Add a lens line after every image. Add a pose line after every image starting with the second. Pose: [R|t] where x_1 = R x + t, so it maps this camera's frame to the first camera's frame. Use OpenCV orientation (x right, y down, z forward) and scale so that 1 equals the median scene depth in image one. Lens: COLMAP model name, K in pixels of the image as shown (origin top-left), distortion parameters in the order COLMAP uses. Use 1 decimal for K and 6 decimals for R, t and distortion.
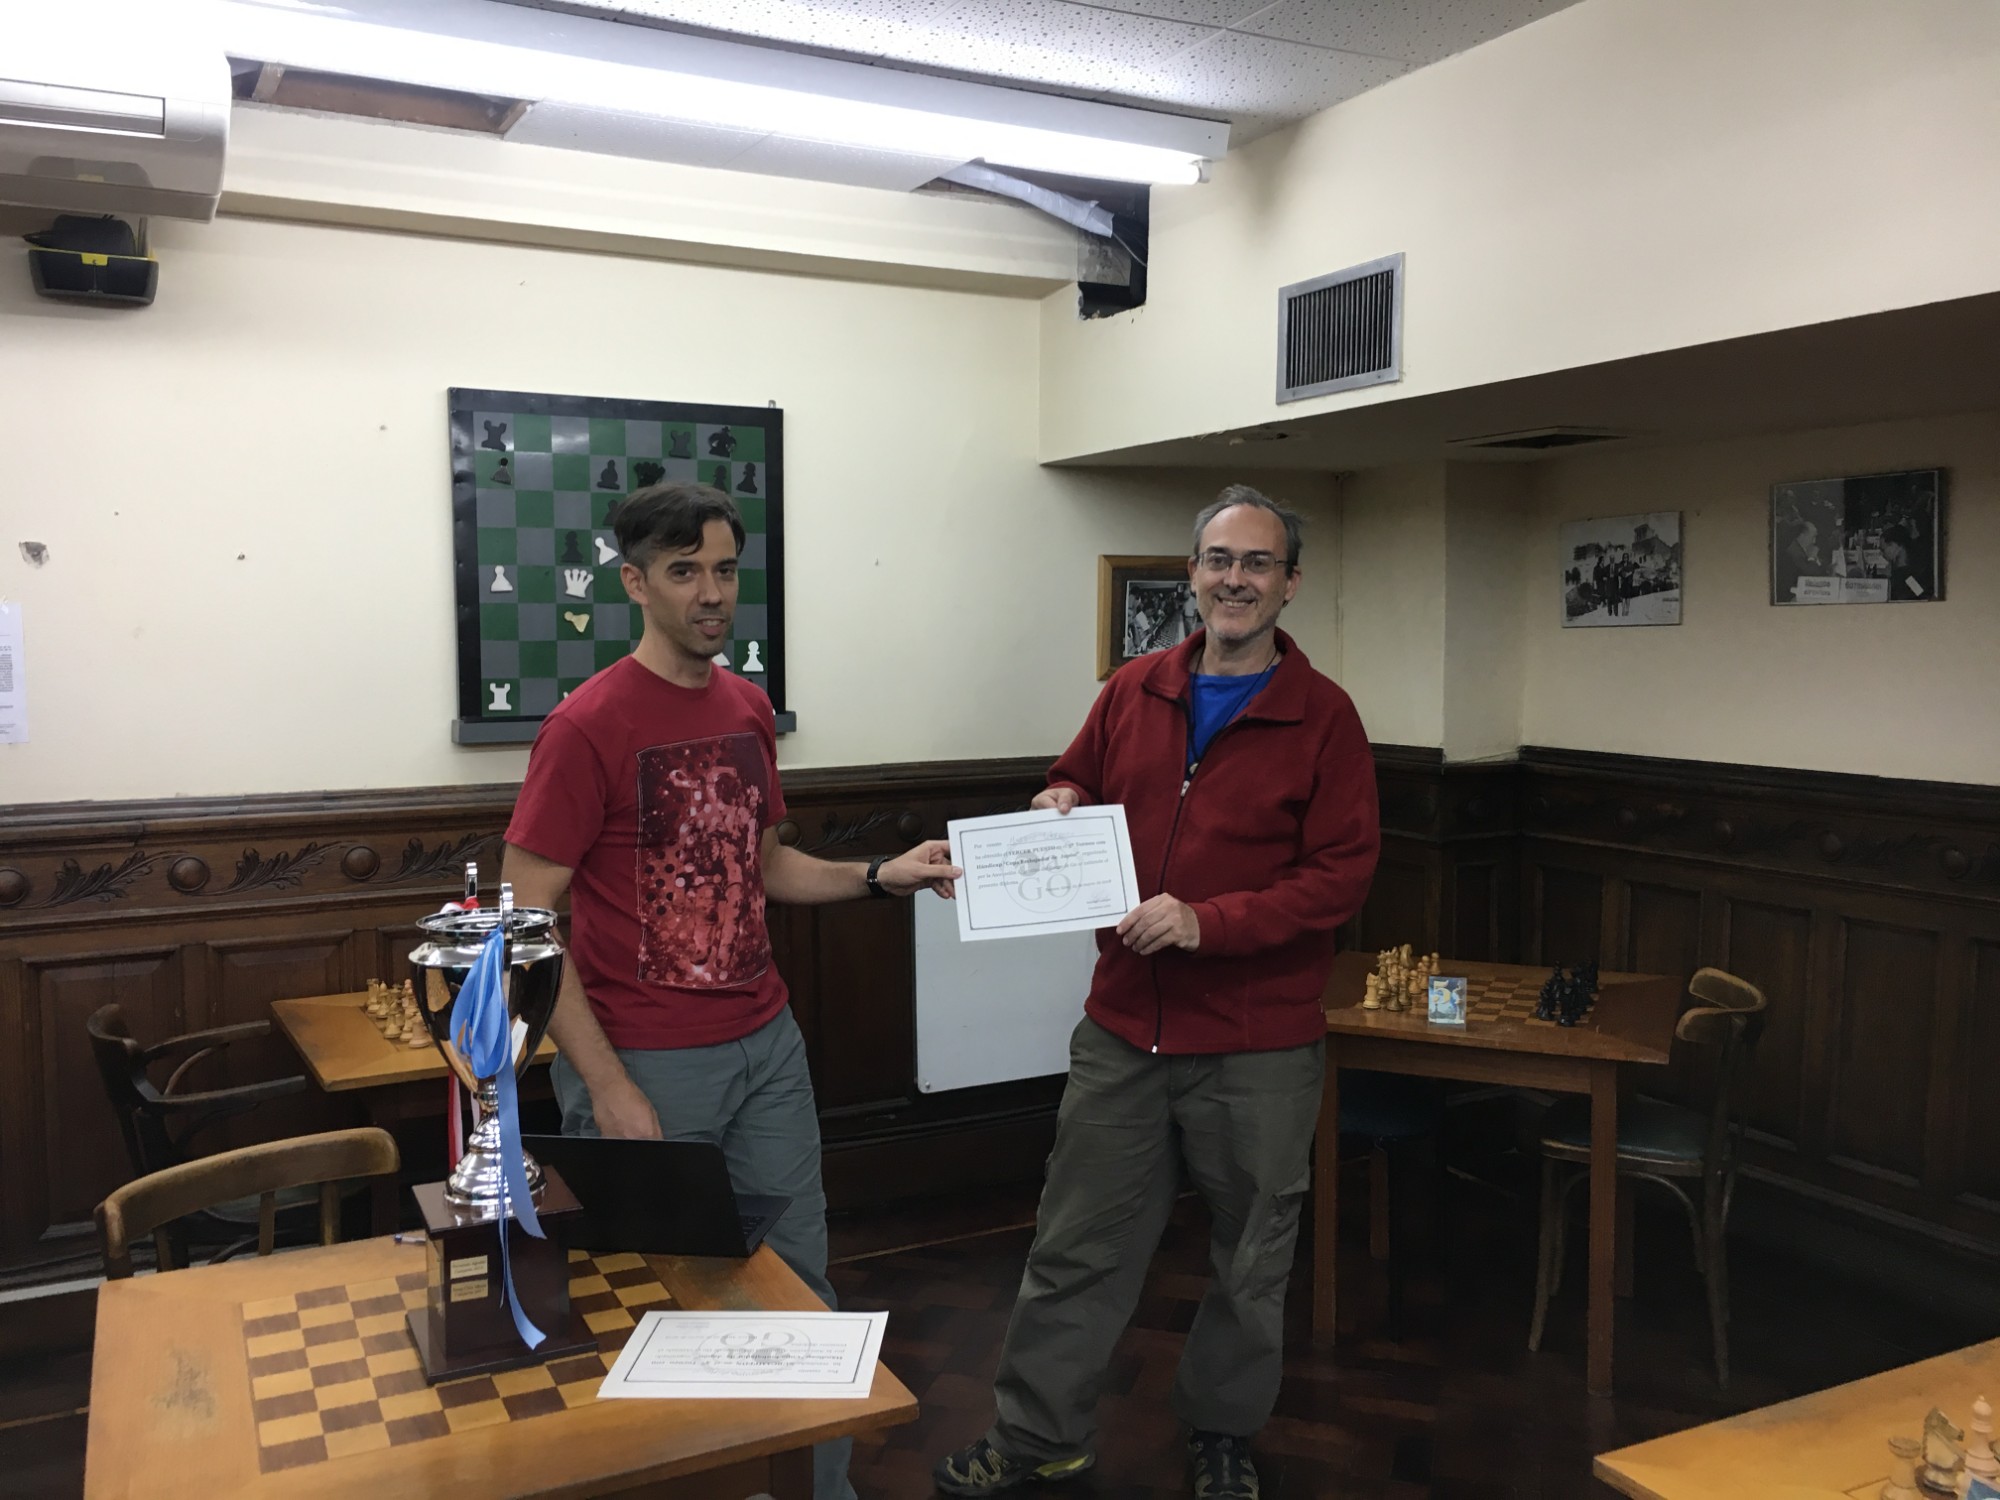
lens RADIAL K [[1721.9, 0, 989.6], [0, 1721.9, 753.3], [0, 0, 1]] dist [0.085006, -0.112441]
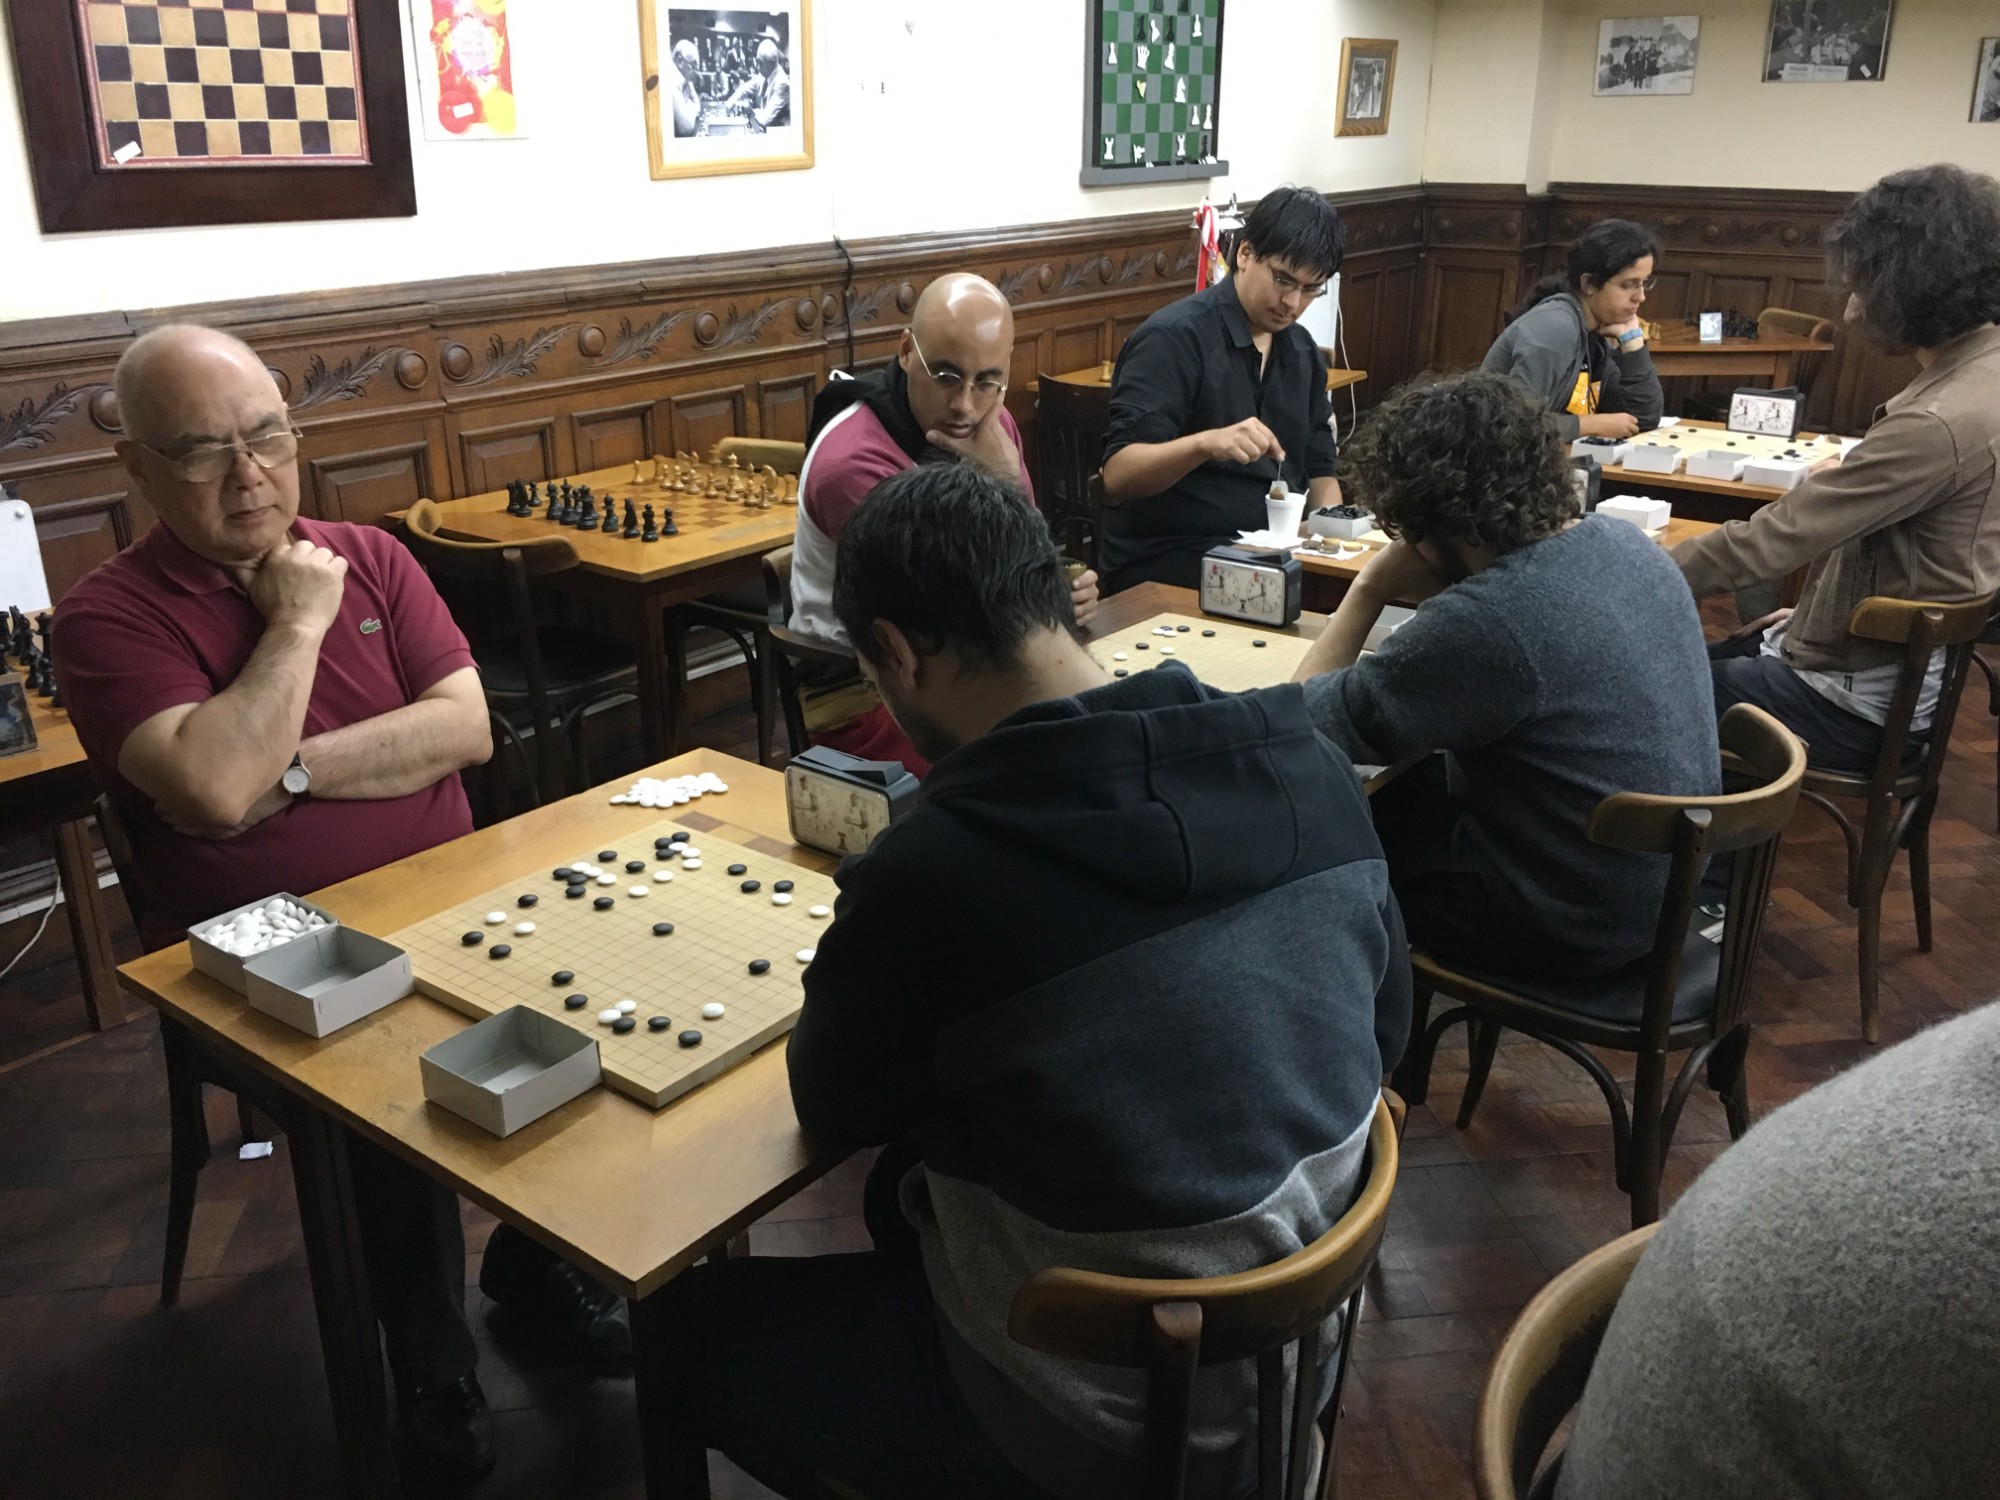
lens RADIAL K [[1721.9, 0, 986.5], [0, 1721.9, 744.1], [0, 0, 1]] dist [0.085006, -0.112441]
pose [[0.898060, -0.146839, 0.414640, -1.012782], [0.025802, 0.958598, 0.283590, 0.026080], [-0.439115, -0.243982, 0.864668, -0.242548]]
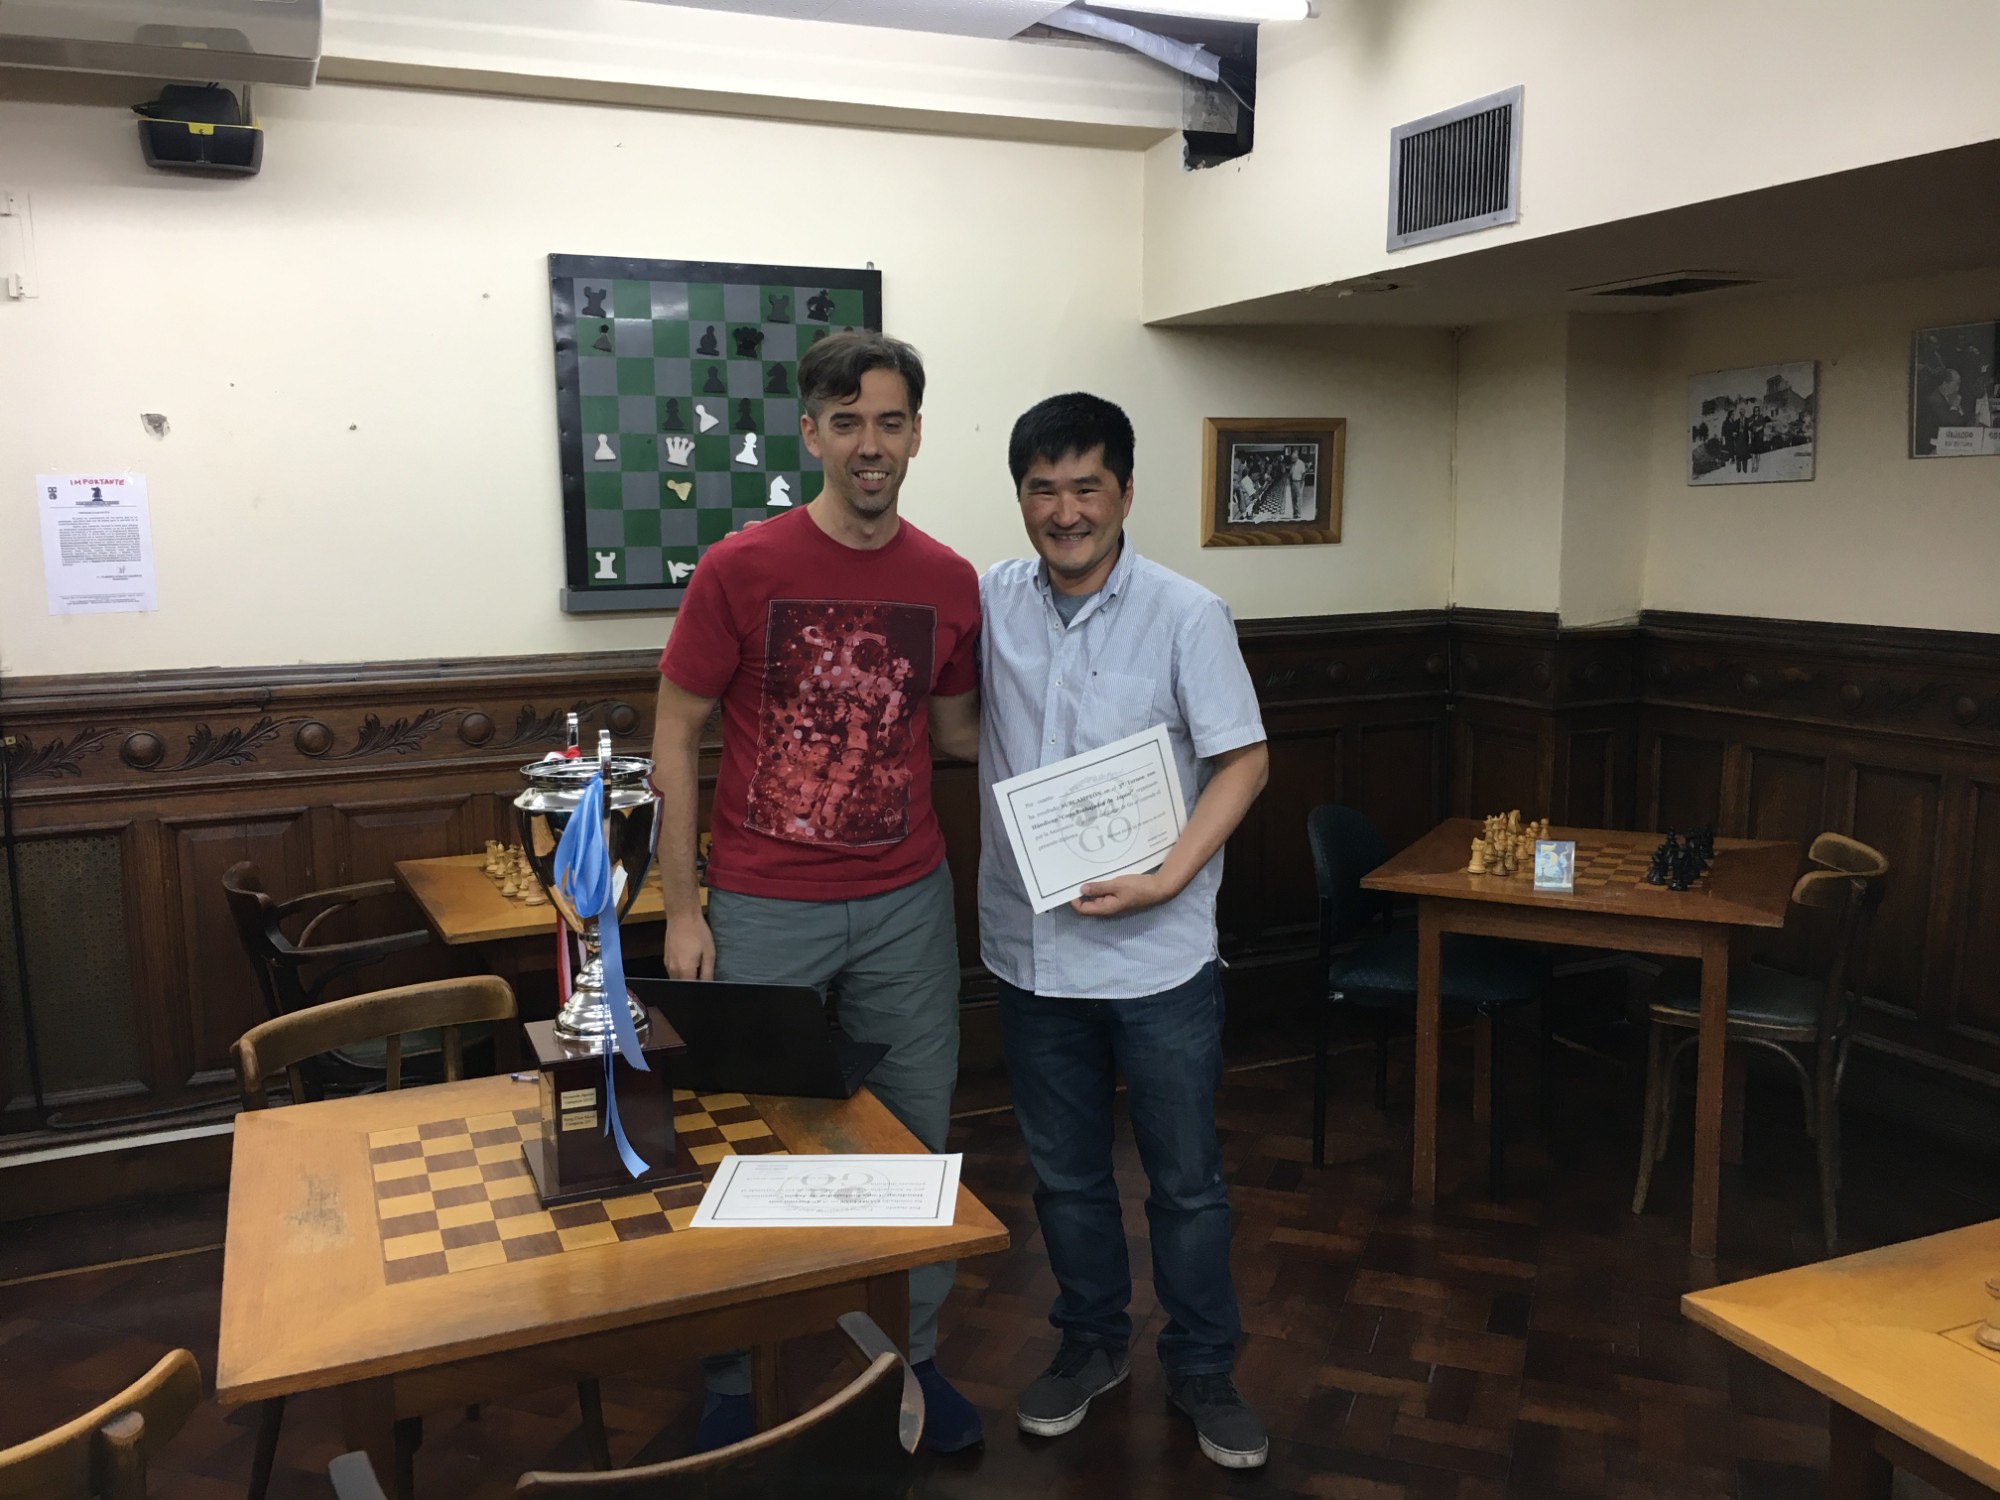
lens RADIAL K [[1721.9, 0, 987.0], [0, 1721.9, 758.0], [0, 0, 1]] dist [0.085006, -0.112441]
pose [[0.997833, -0.000589, -0.065789, 0.006180], [0.005198, 0.997541, 0.069898, 0.010276], [0.065586, -0.070088, 0.995382, 0.000131]]
